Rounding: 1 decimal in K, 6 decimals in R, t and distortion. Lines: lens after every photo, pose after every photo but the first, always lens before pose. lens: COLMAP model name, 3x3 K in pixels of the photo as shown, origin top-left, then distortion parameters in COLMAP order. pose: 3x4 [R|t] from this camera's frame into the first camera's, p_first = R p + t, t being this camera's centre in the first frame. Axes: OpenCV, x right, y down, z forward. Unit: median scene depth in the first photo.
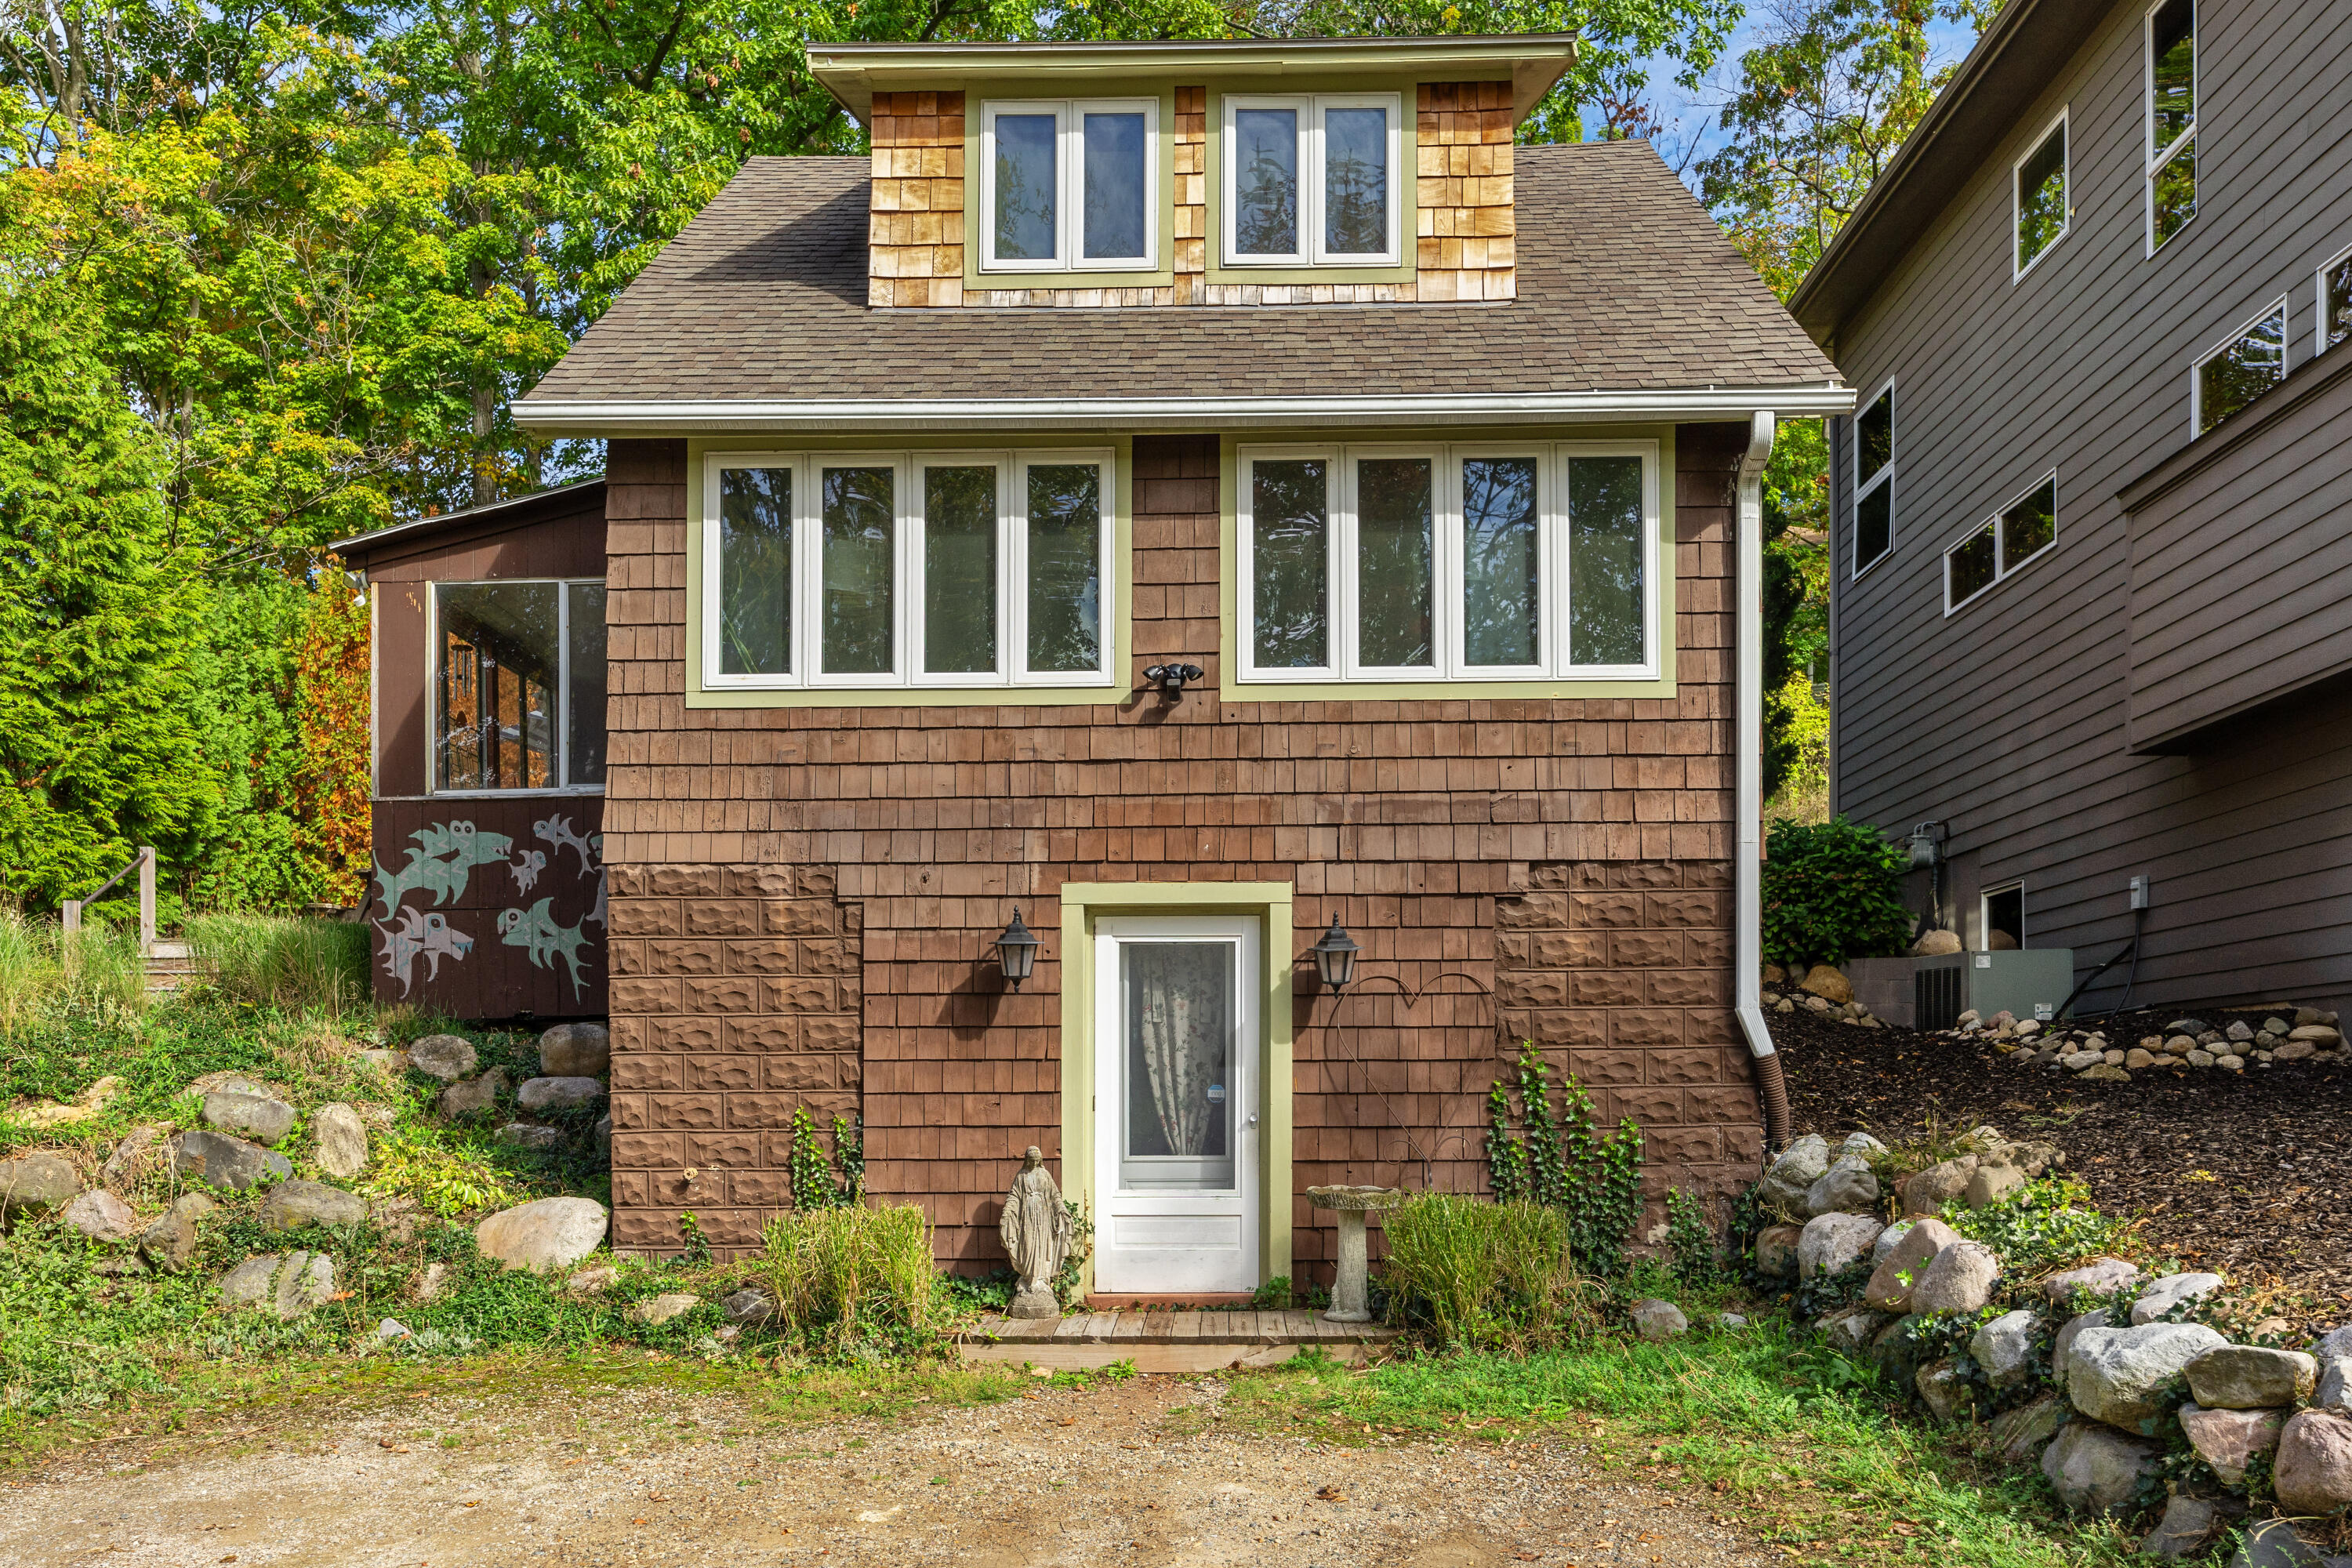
lens RADIAL K [[1991.5, 0, 1170.6], [0, 1991.5, 922.1], [0, 0, 1]] dist [-0.005921, -0.003369]
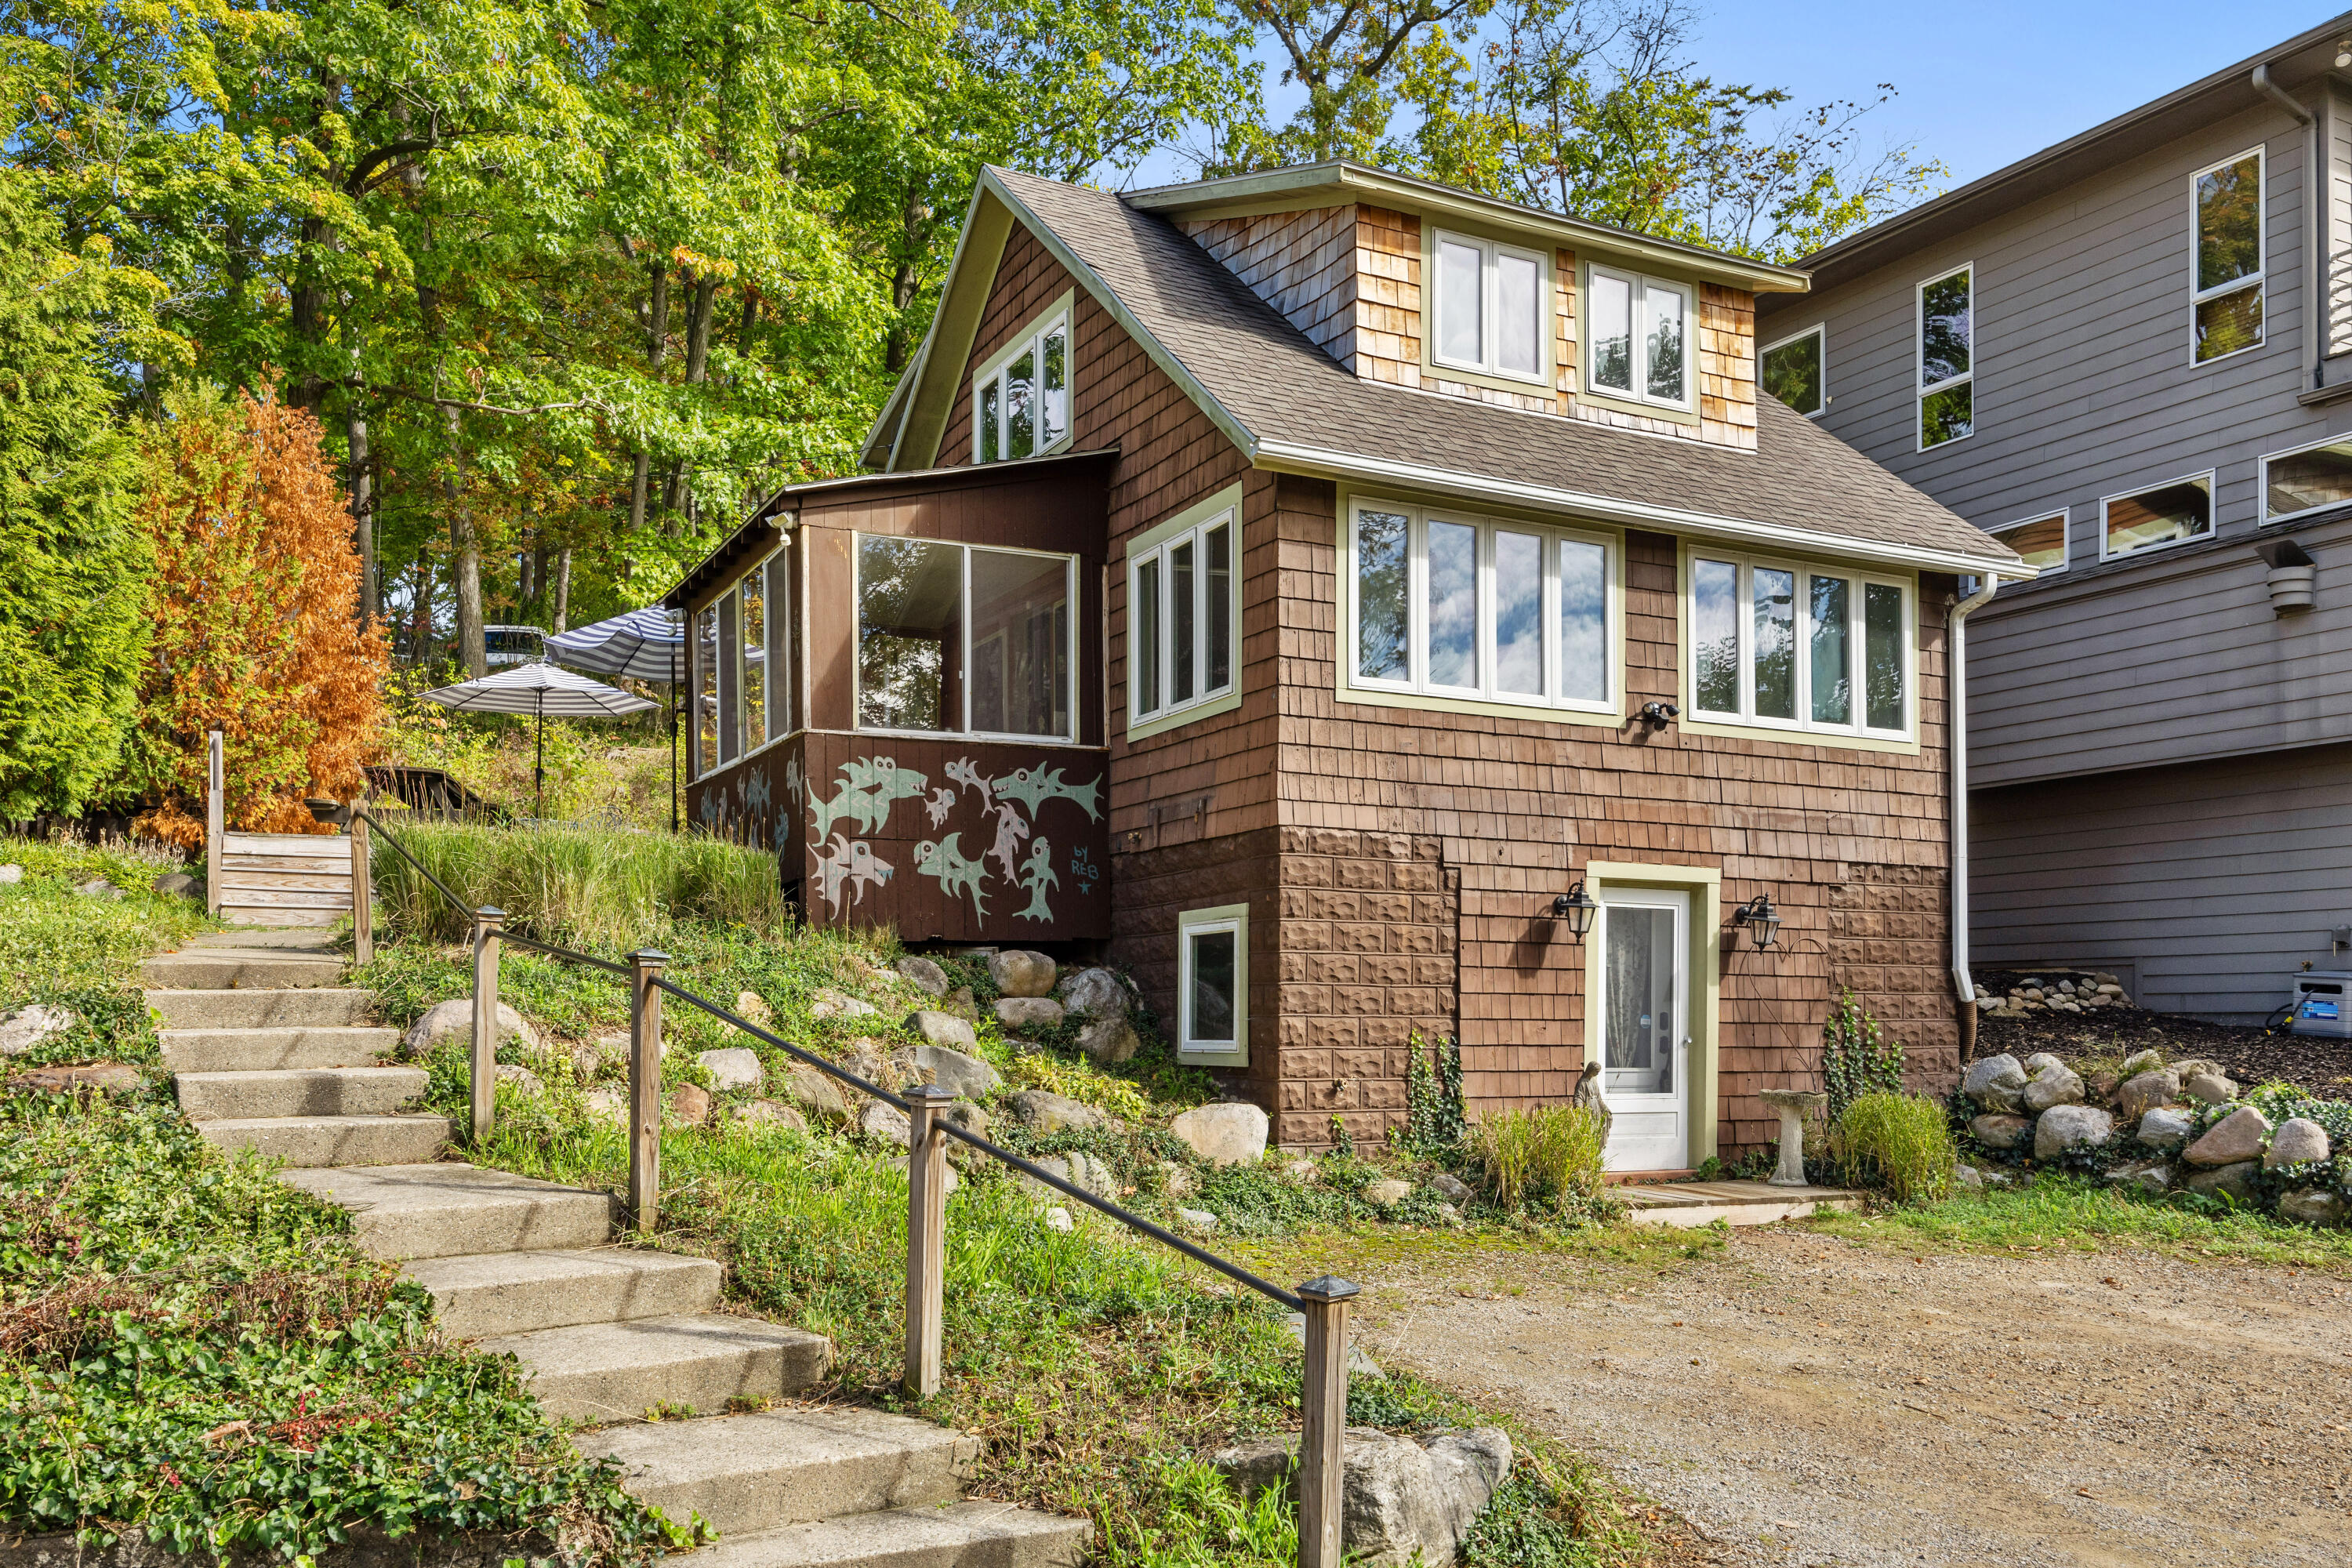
lens RADIAL K [[1976.0, 0, 1176.0], [0, 1976.0, 784.0], [0, 0, 1]] dist [-0.000007, 0.000419]
pose [[0.878165, 0.067797, 0.473529, -0.910506], [-0.055461, 0.997660, -0.039984, -0.002733], [-0.475132, 0.008850, 0.879870, -0.022825]]
